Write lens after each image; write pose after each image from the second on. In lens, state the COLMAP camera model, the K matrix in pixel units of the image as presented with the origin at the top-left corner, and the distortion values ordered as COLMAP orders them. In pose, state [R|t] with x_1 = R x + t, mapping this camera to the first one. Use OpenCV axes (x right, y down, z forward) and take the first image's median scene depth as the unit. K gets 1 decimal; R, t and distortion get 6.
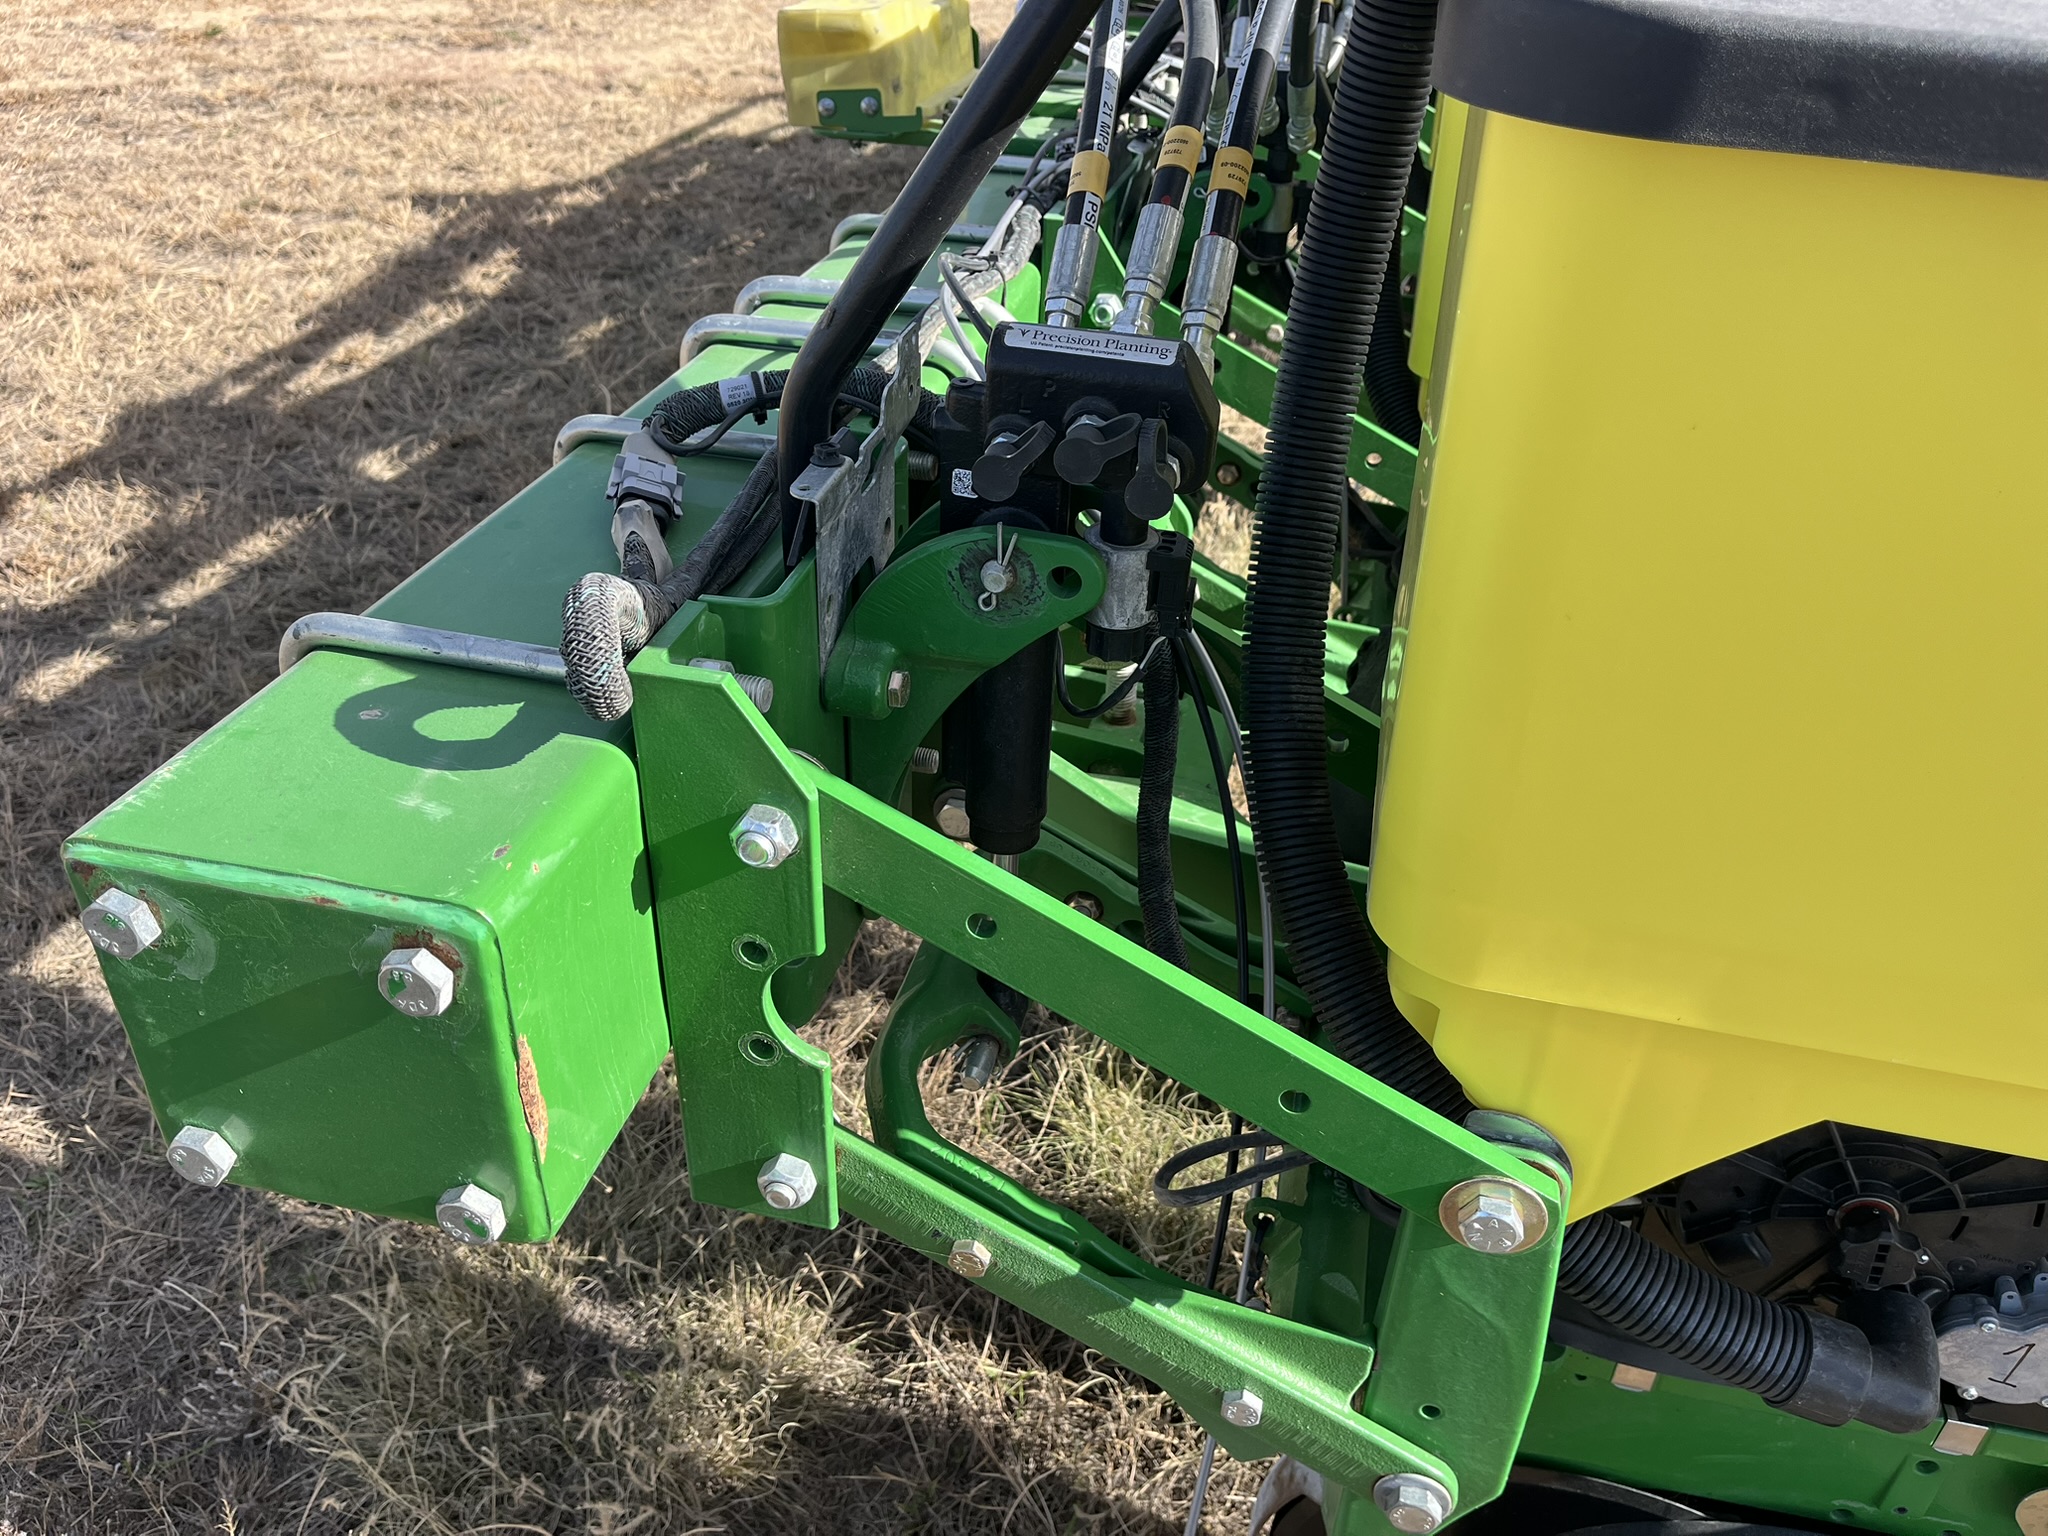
lens RADIAL K [[1574.0, 0, 1016.7], [0, 1574.0, 772.4], [0, 0, 1]] dist [0.010630, -0.022615]
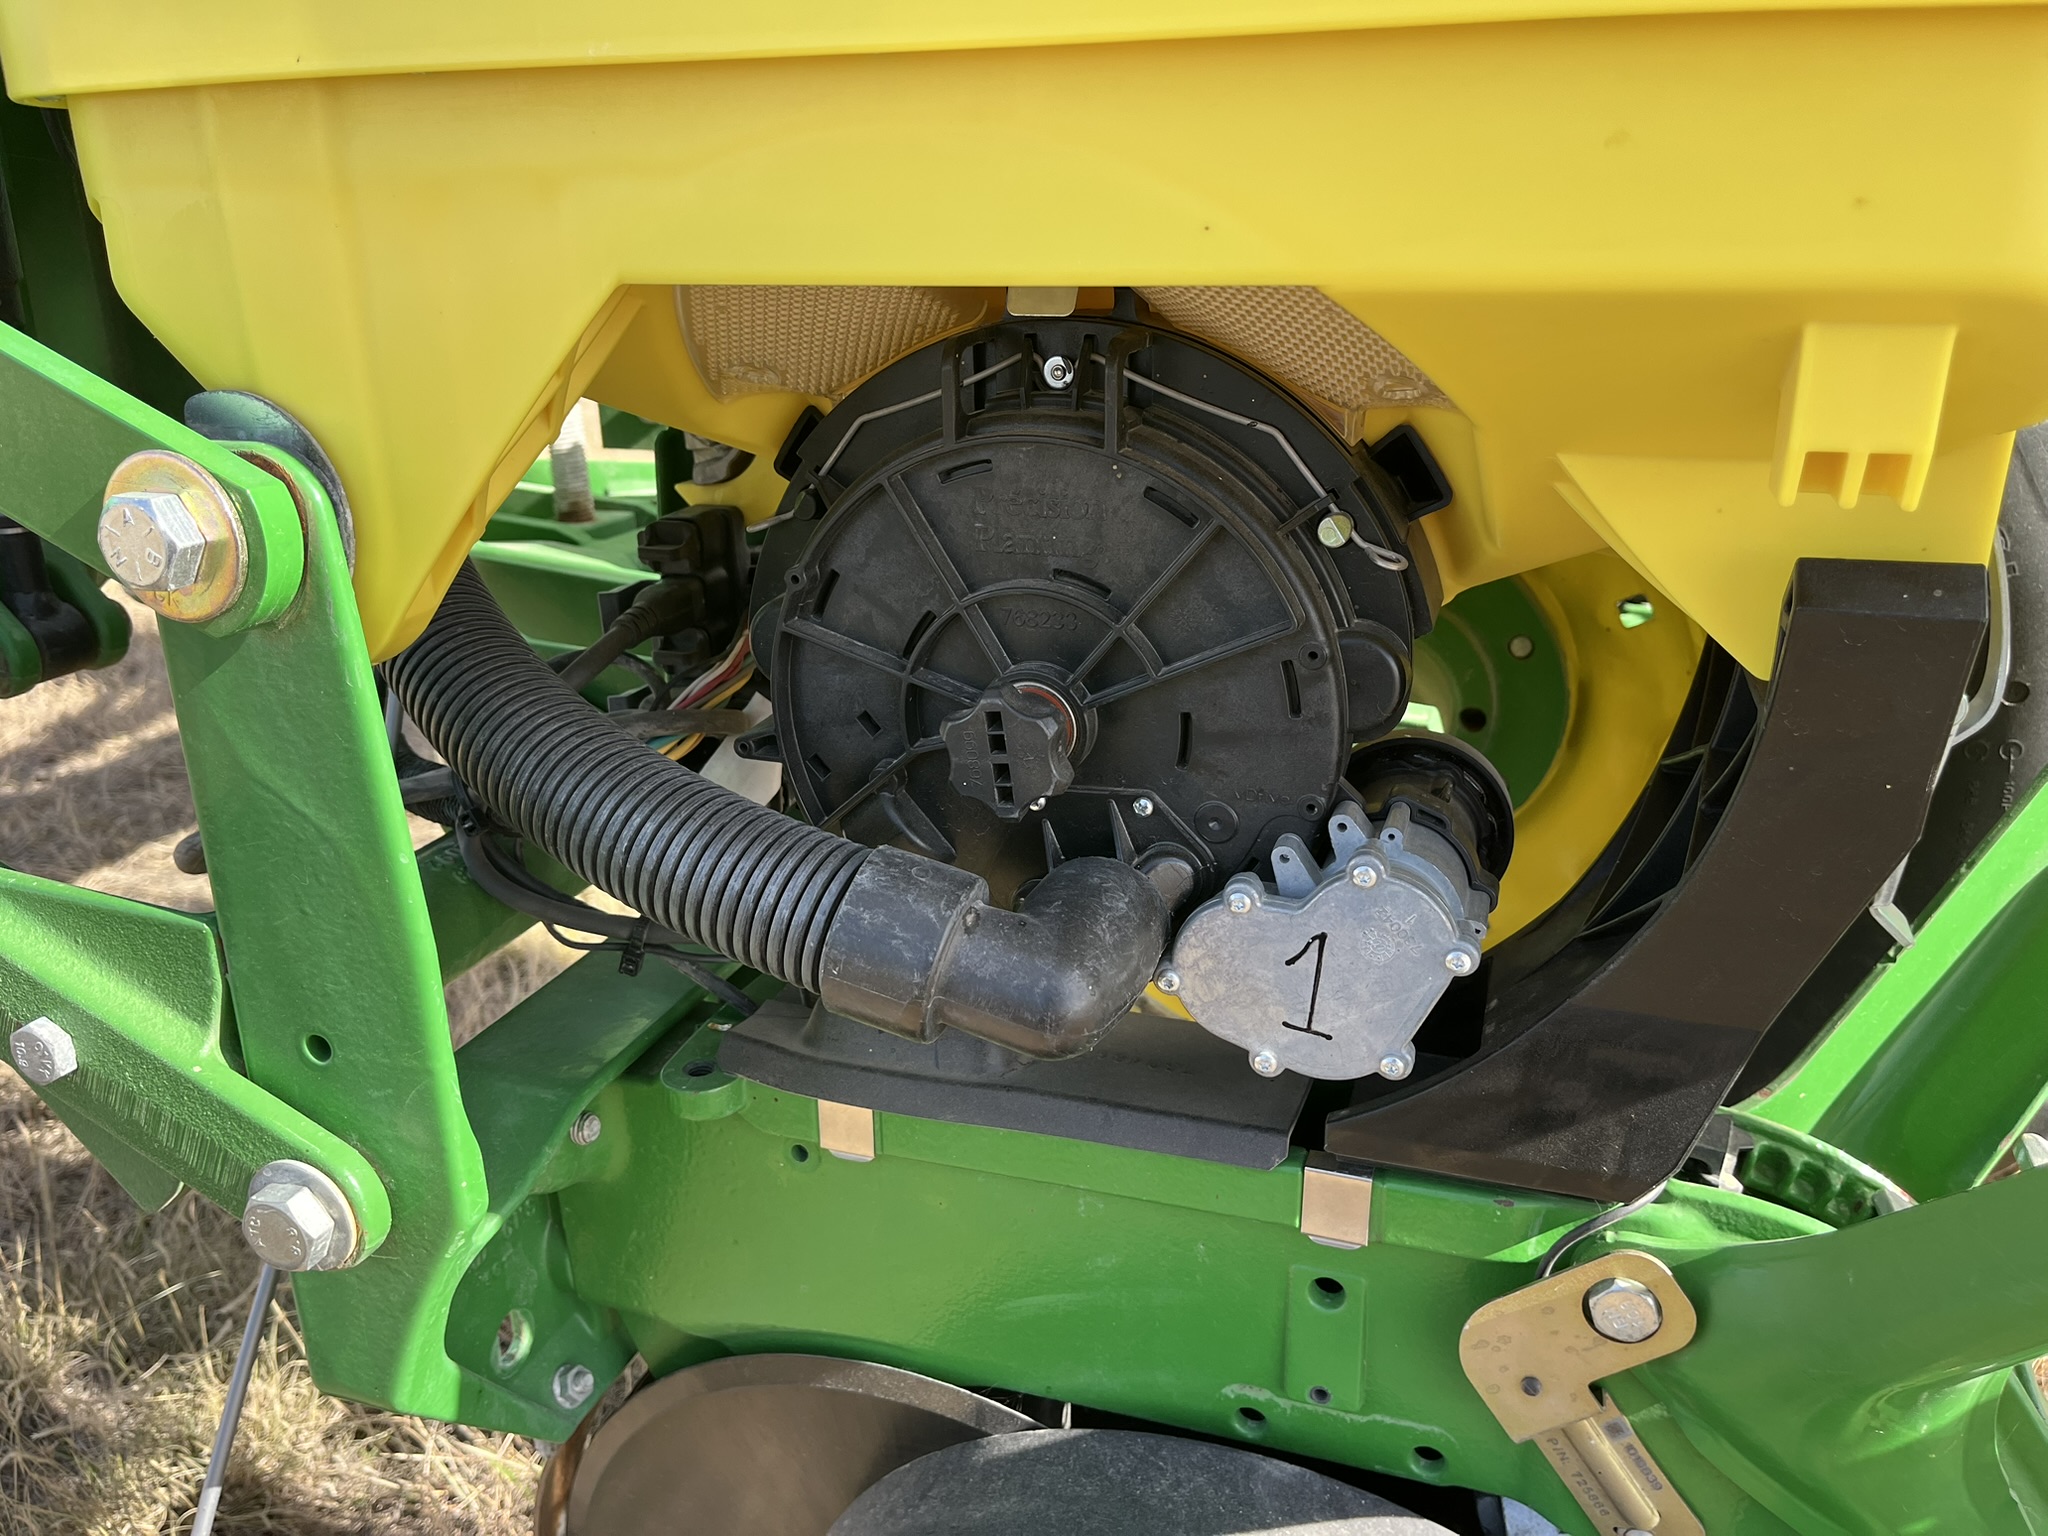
lens RADIAL K [[1574.0, 0, 1032.8], [0, 1574.0, 759.7], [0, 0, 1]] dist [0.010630, -0.022615]
pose [[0.993852, -0.020478, -0.108805, 0.598669], [-0.007326, 0.968429, -0.249181, 0.442231], [0.110473, 0.248446, 0.962325, 0.412334]]
